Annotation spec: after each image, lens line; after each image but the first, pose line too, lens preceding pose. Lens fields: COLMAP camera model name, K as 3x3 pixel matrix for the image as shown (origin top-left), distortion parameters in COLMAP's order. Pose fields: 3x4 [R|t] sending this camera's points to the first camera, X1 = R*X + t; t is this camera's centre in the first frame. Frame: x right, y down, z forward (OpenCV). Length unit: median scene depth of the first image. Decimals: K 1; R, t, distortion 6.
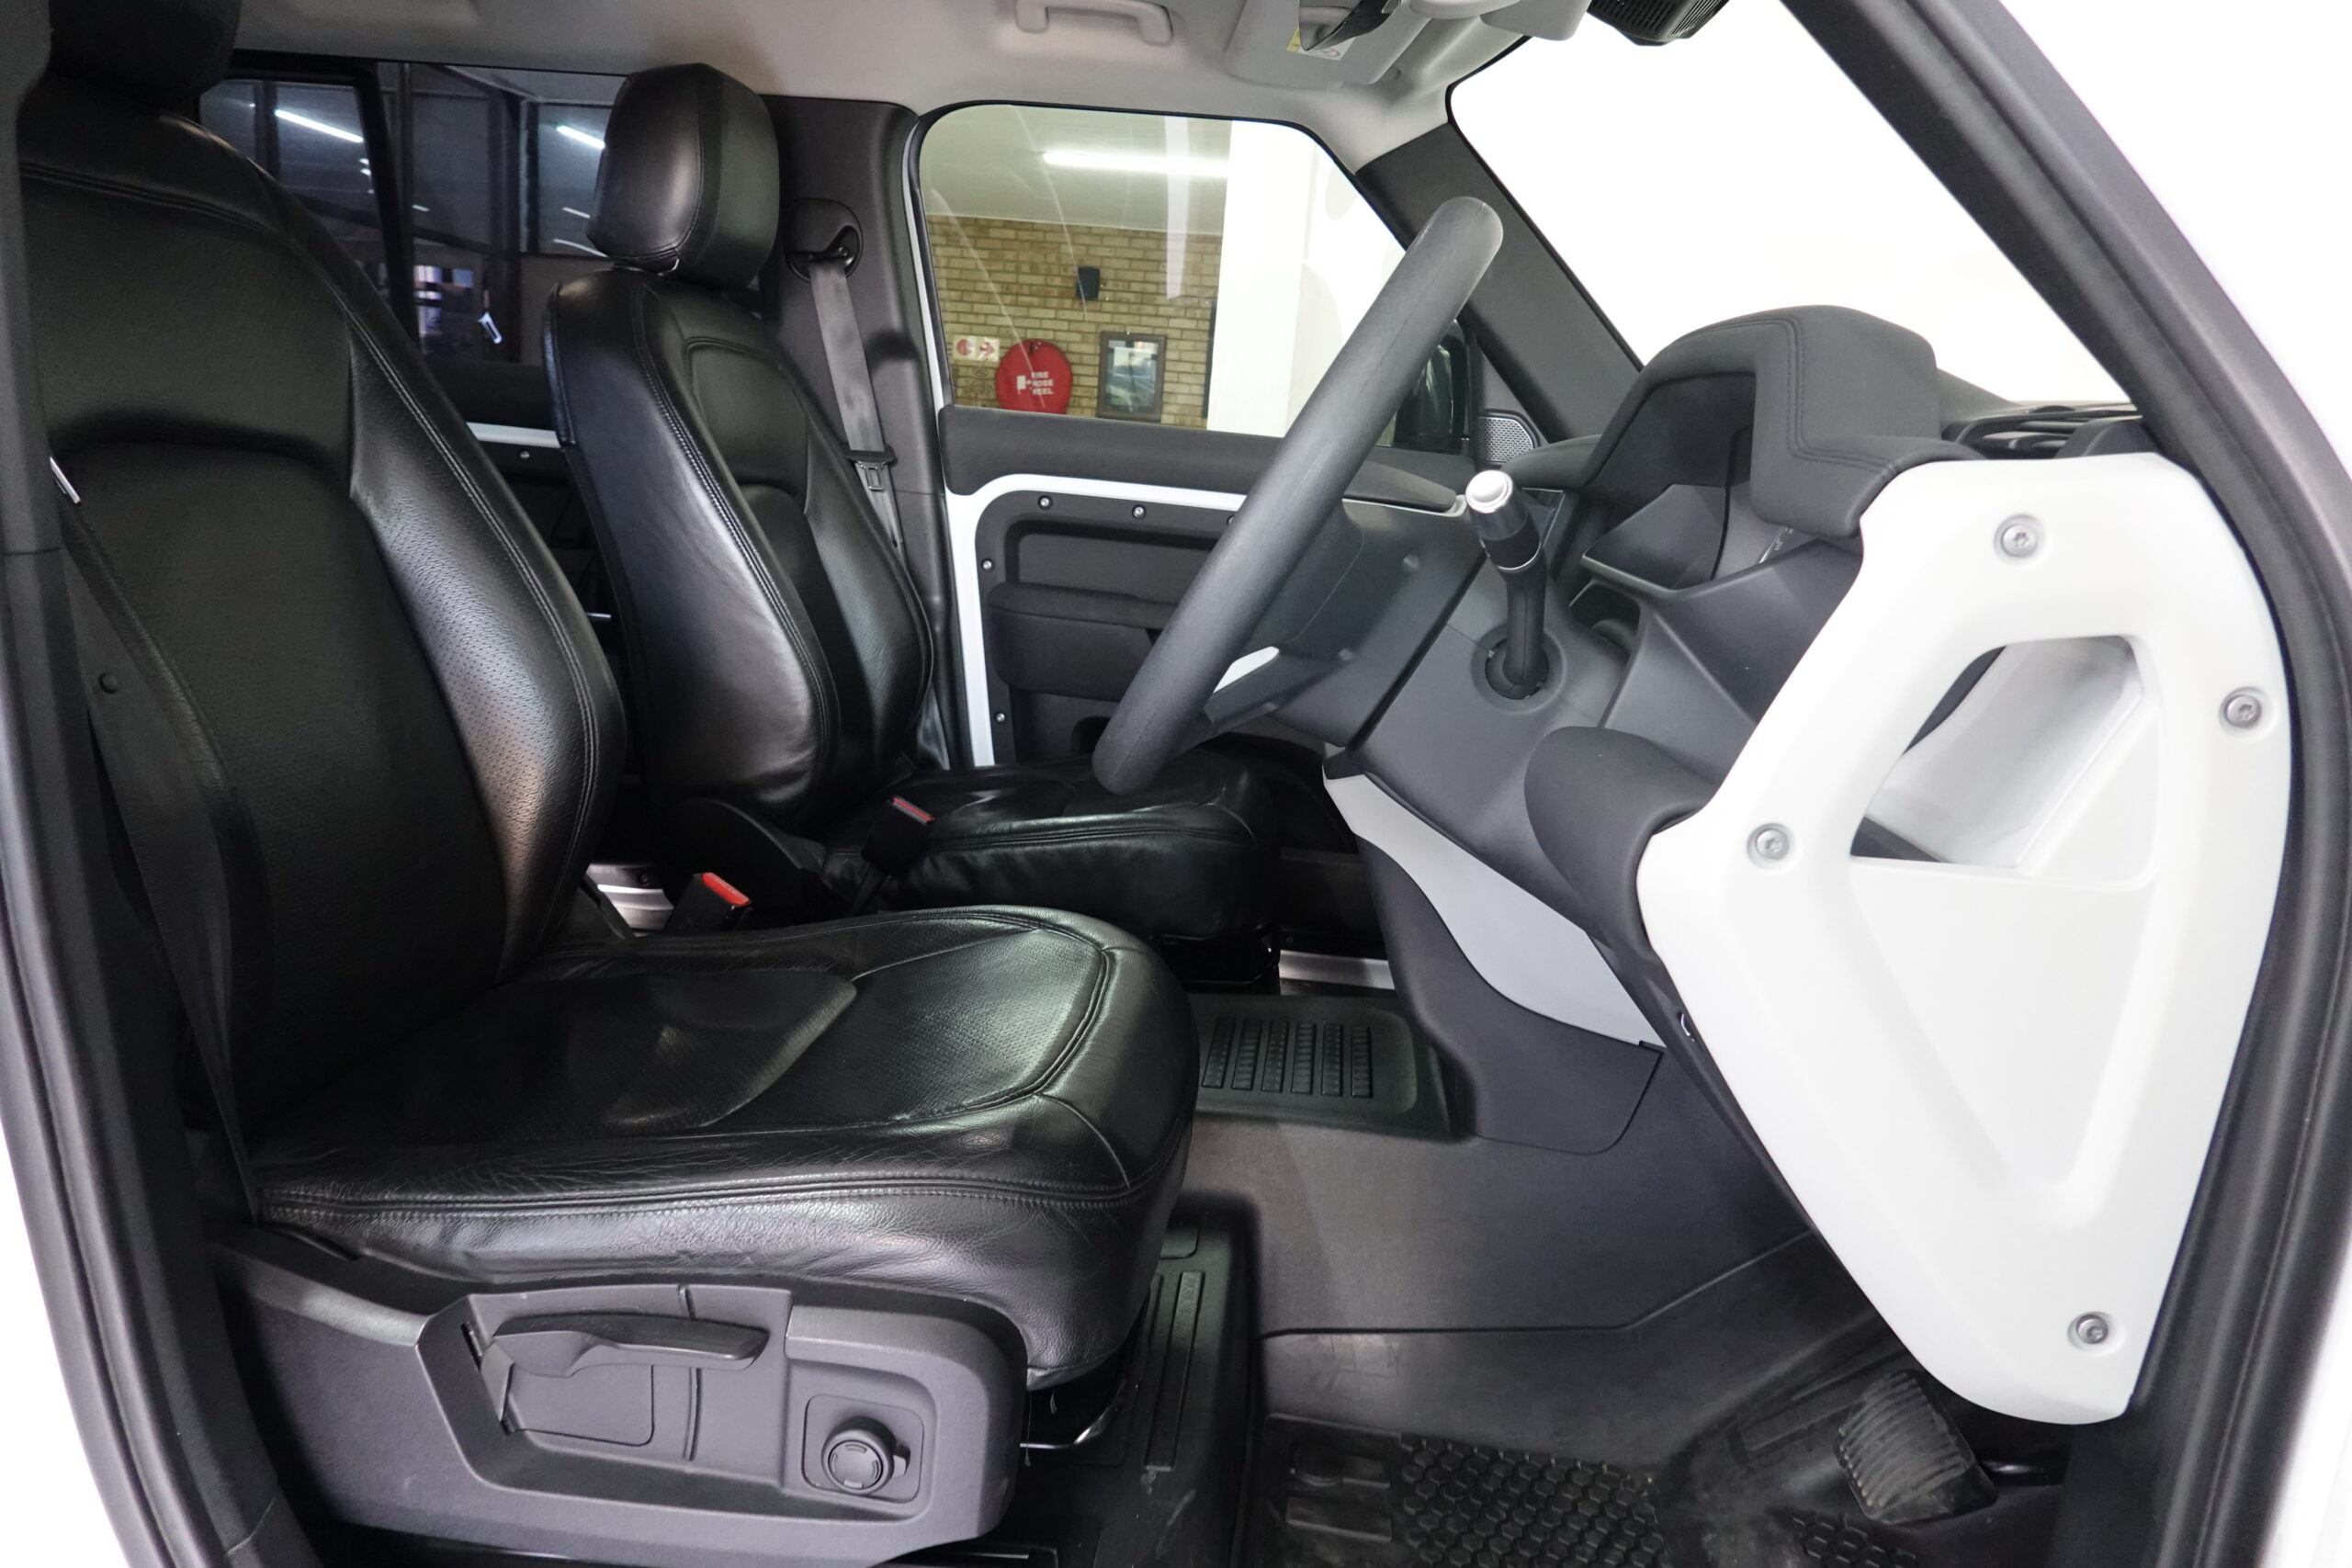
lens RADIAL K [[1554.5, 0, 1190.1], [0, 1554.5, 769.2], [0, 0, 1]] dist [-0.005650, -0.000769]
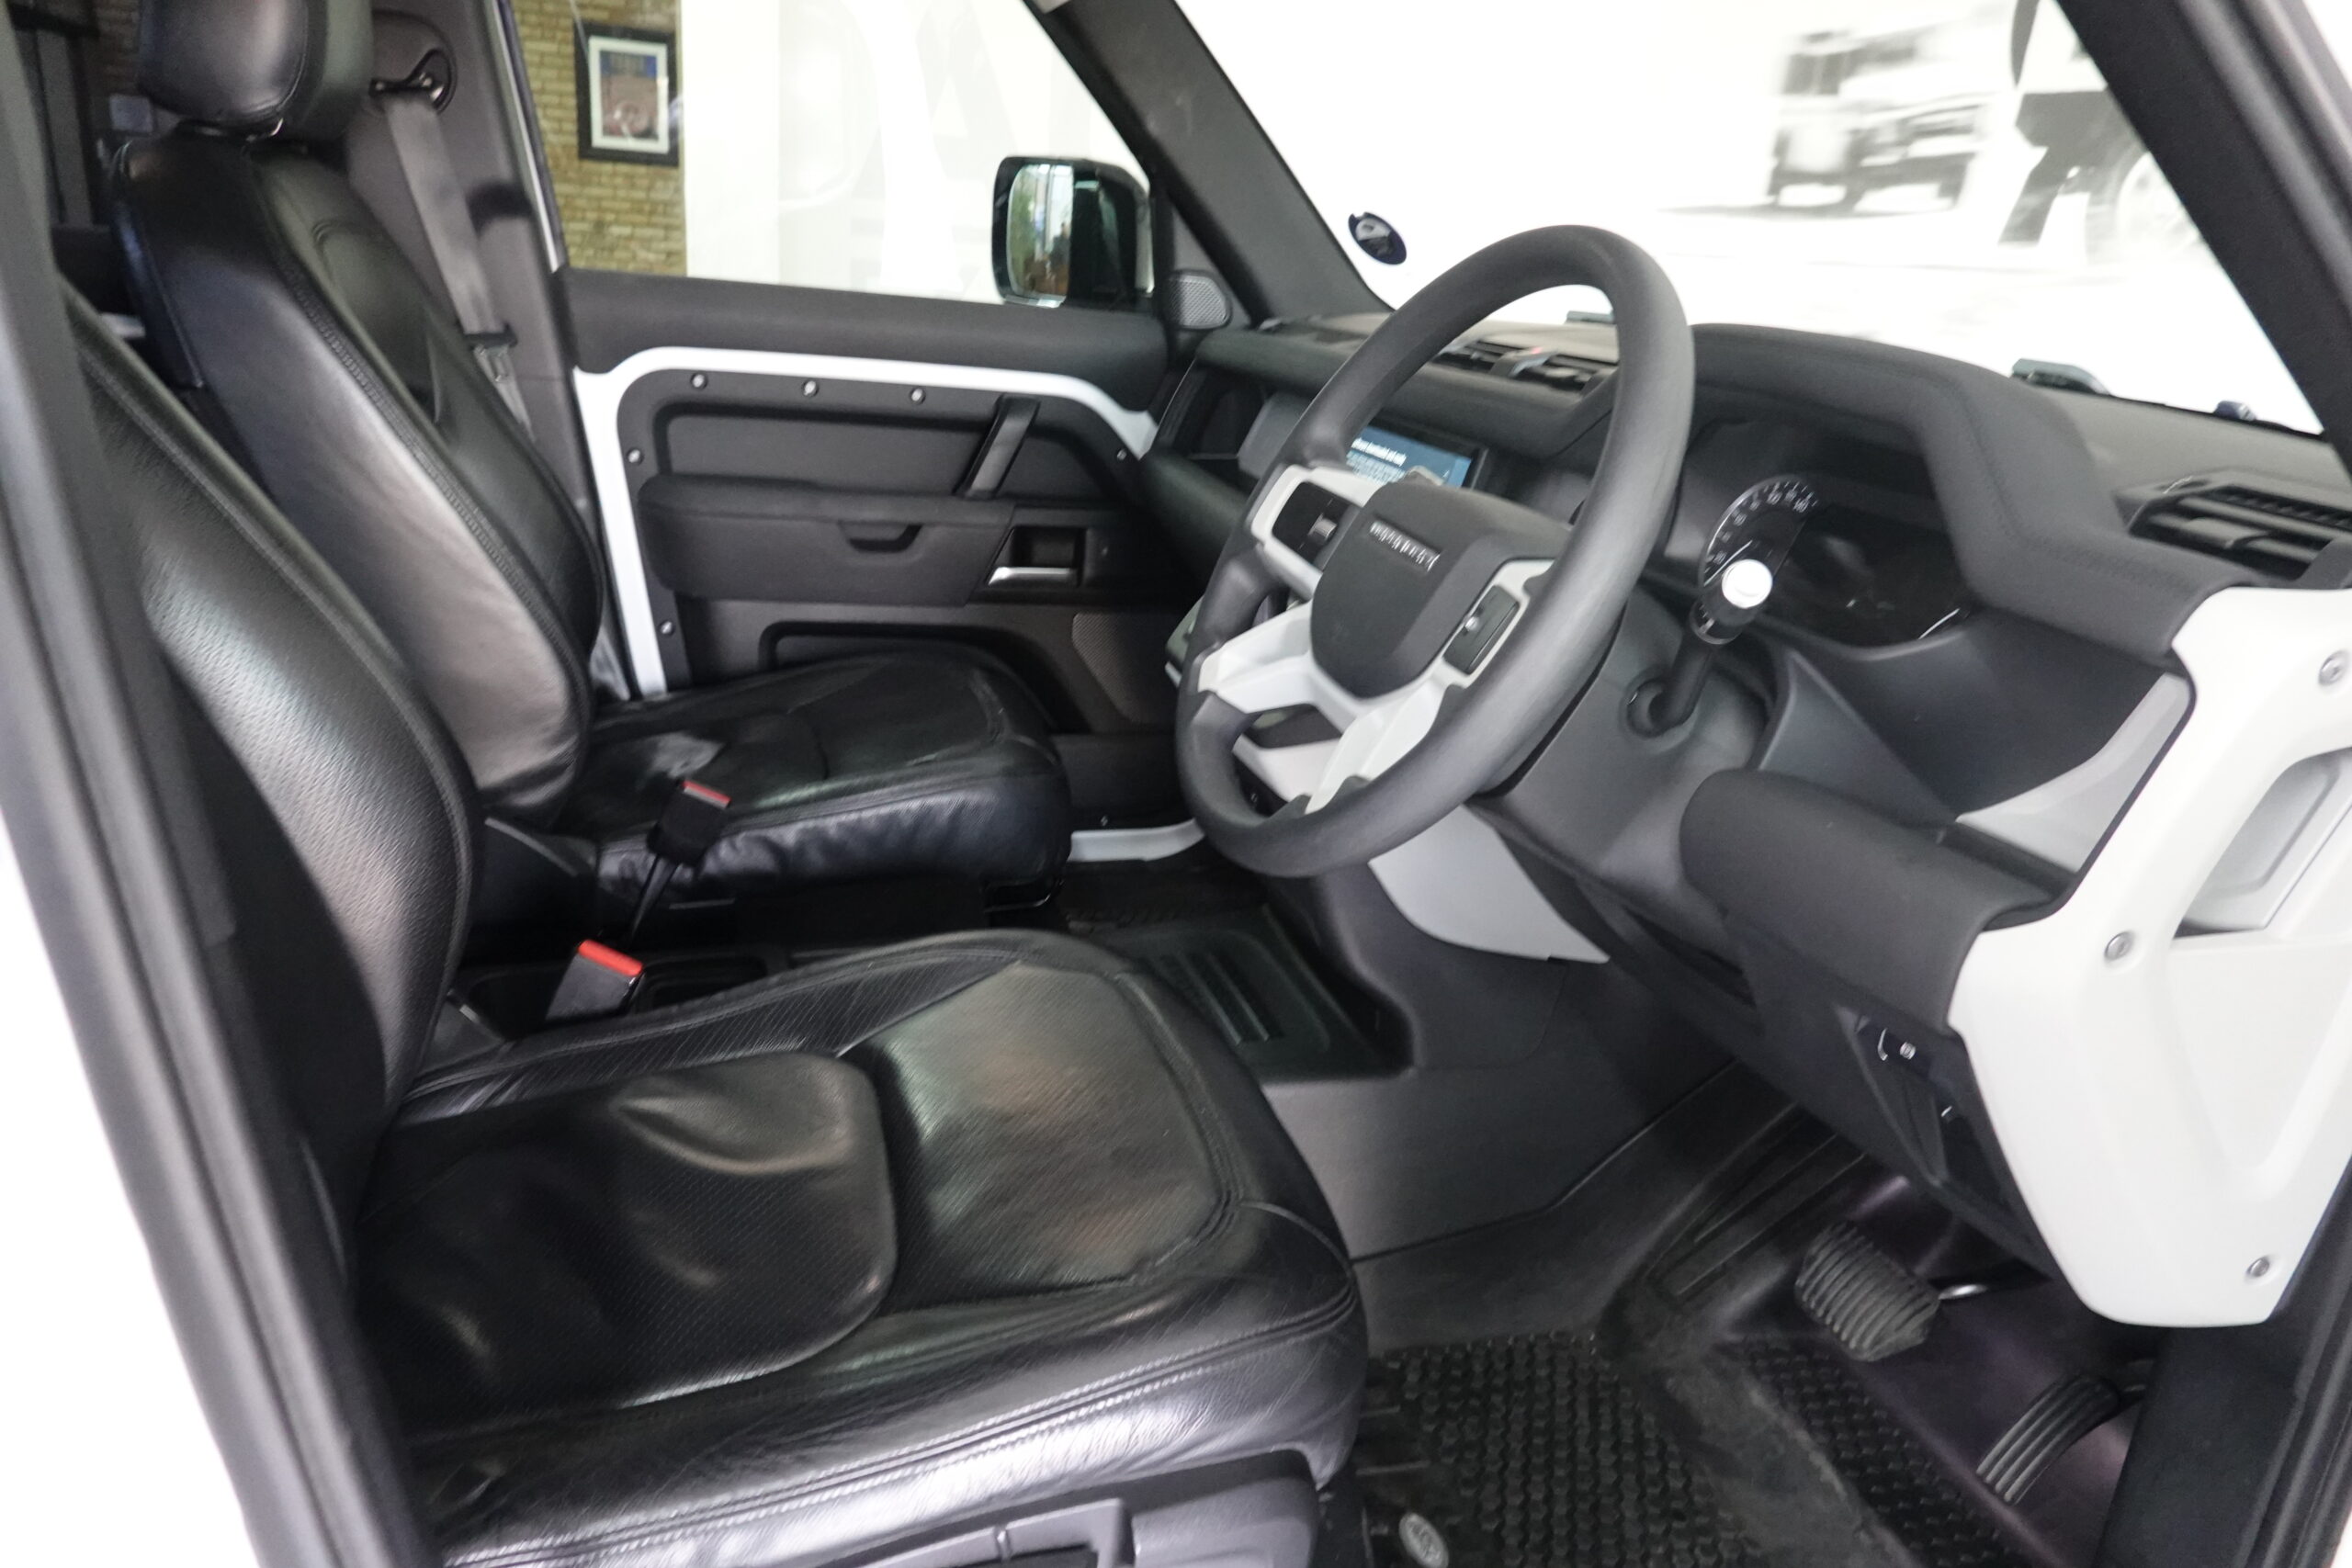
lens RADIAL K [[1554.5, 0, 1190.0], [0, 1554.5, 772.8], [0, 0, 1]] dist [-0.005650, -0.000769]
pose [[0.926453, -0.129361, 0.353485, -0.236755], [0.070985, 0.982285, 0.173429, -0.119458], [-0.369658, -0.135582, 0.919223, 0.092869]]
